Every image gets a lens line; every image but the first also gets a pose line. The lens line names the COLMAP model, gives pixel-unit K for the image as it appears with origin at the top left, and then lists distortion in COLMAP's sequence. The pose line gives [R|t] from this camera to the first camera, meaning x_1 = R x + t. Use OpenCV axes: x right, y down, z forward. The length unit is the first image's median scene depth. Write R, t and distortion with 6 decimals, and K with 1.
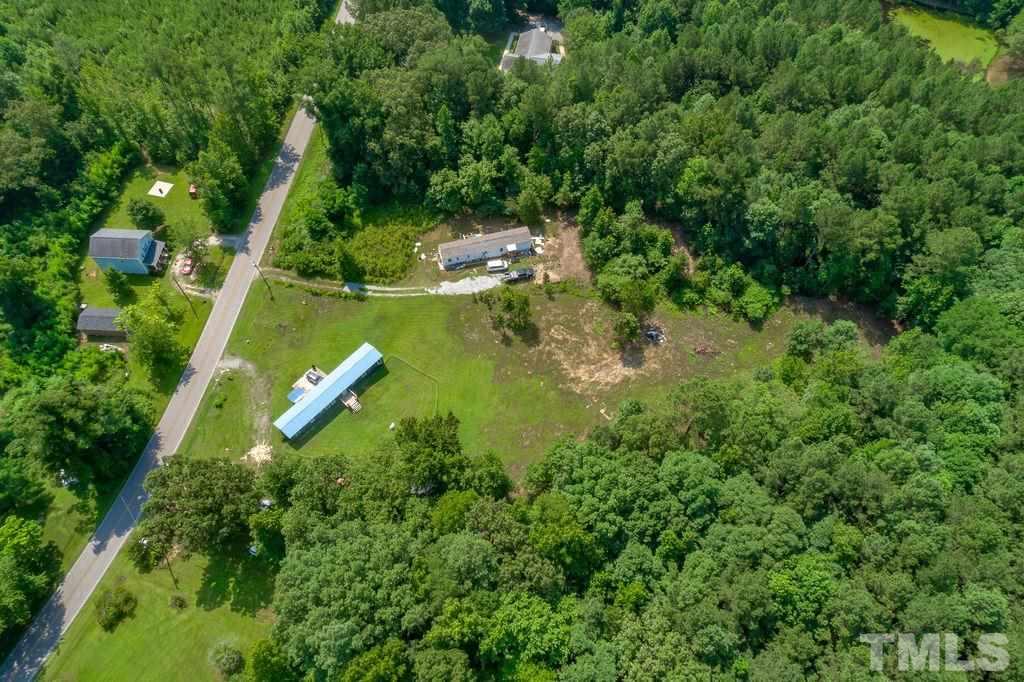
lens RADIAL K [[678.4, 0, 510.0], [0, 678.4, 340.4], [0, 0, 1]] dist [-0.002974, -0.001015]
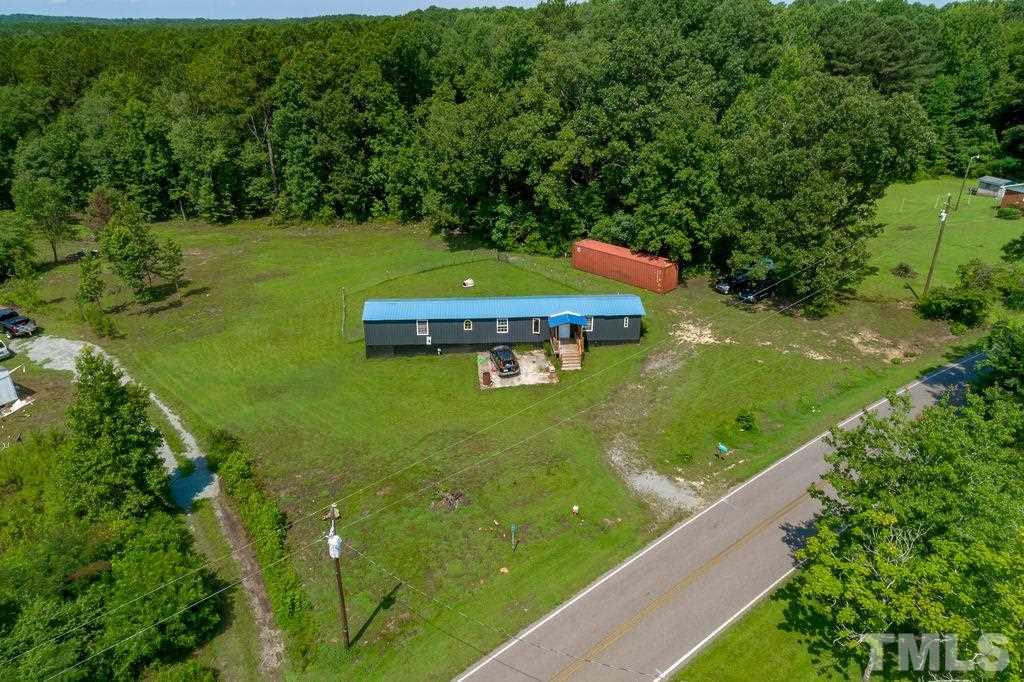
lens RADIAL K [[678.4, 0, 512.6], [0, 678.4, 341.2], [0, 0, 1]] dist [-0.002974, -0.001015]
pose [[-0.696620, -0.323662, 0.640284, -0.496168], [0.604102, 0.216804, 0.766849, -0.233147], [-0.387016, 0.920999, 0.044495, 0.878341]]
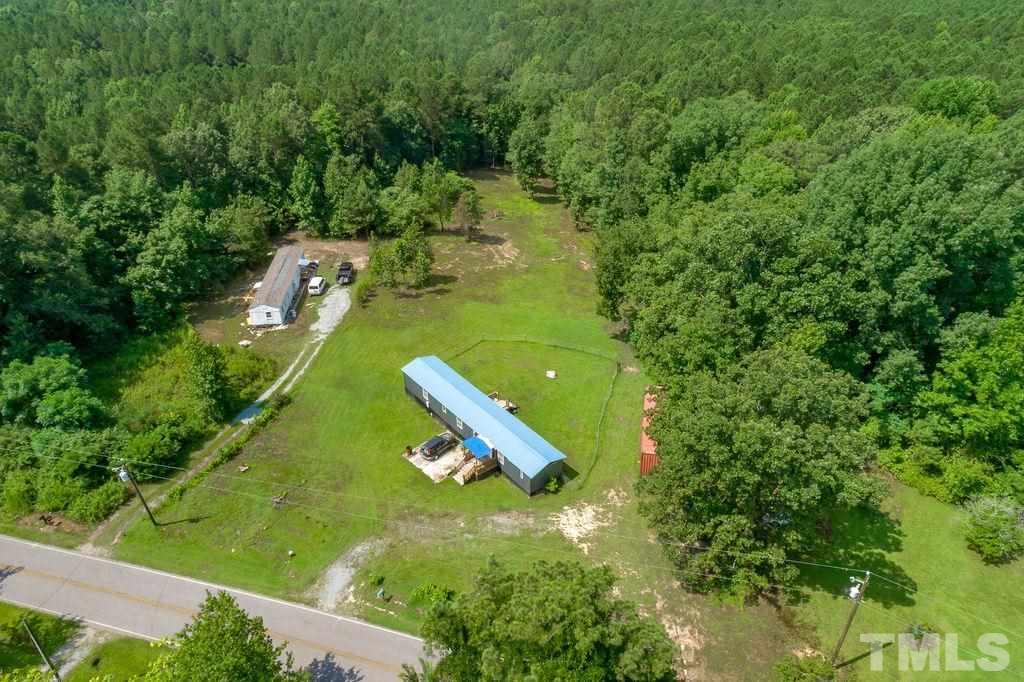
lens RADIAL K [[678.4, 0, 512.9], [0, 678.4, 340.5], [0, 0, 1]] dist [-0.002974, -0.001015]
pose [[0.178928, -0.519452, 0.835556, -0.613618], [0.836130, 0.527873, 0.149120, -0.015261], [-0.518528, 0.671952, 0.528781, 0.572102]]
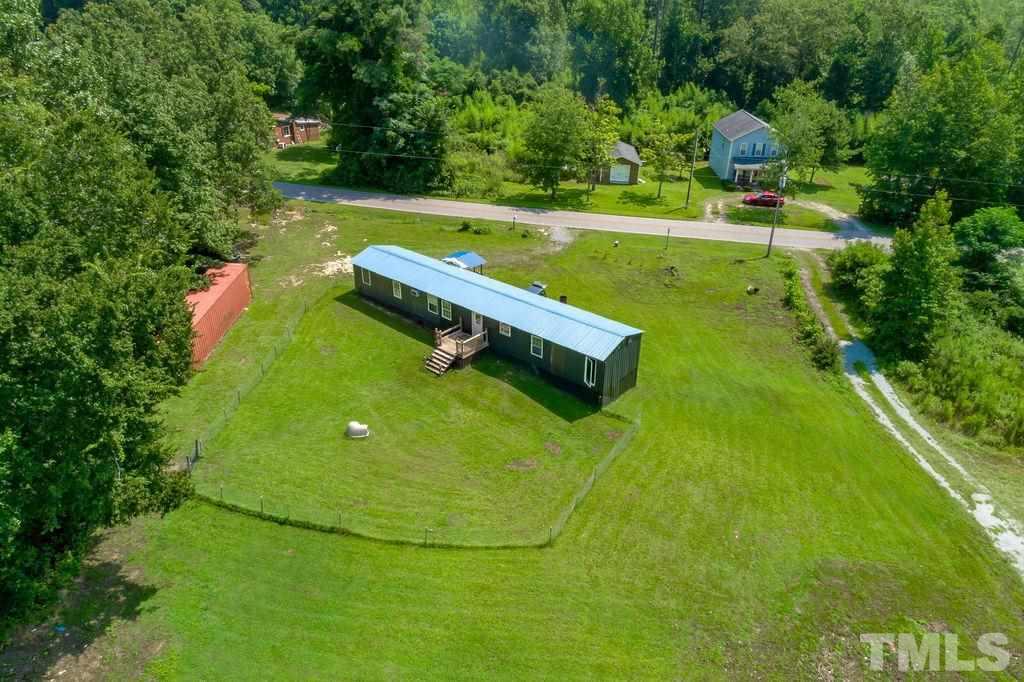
lens RADIAL K [[678.4, 0, 508.8], [0, 678.4, 340.8], [0, 0, 1]] dist [-0.002974, -0.001015]
pose [[-0.005955, 0.460766, -0.887502, 0.061502], [-0.850545, 0.464392, 0.246806, -0.018651], [0.525869, 0.756330, 0.389136, 0.779759]]
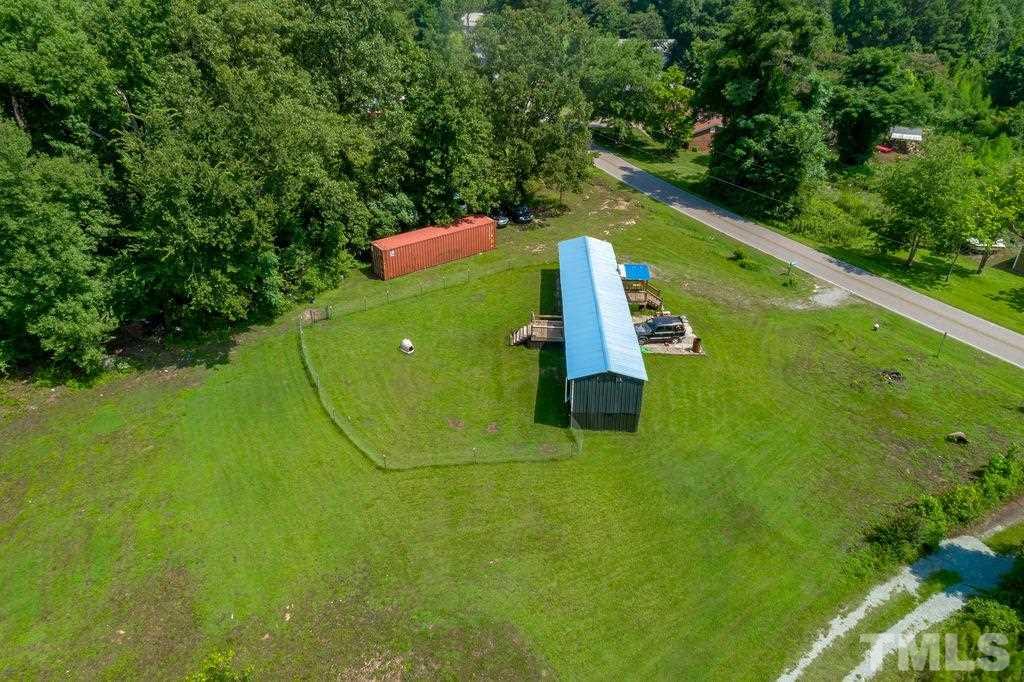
lens RADIAL K [[678.4, 0, 512.7], [0, 678.4, 340.4], [0, 0, 1]] dist [-0.002974, -0.001015]
pose [[-0.783022, 0.273194, -0.558786, -0.004808], [-0.540165, 0.146737, 0.828668, -0.194434], [0.308382, 0.950701, 0.032672, 0.876510]]
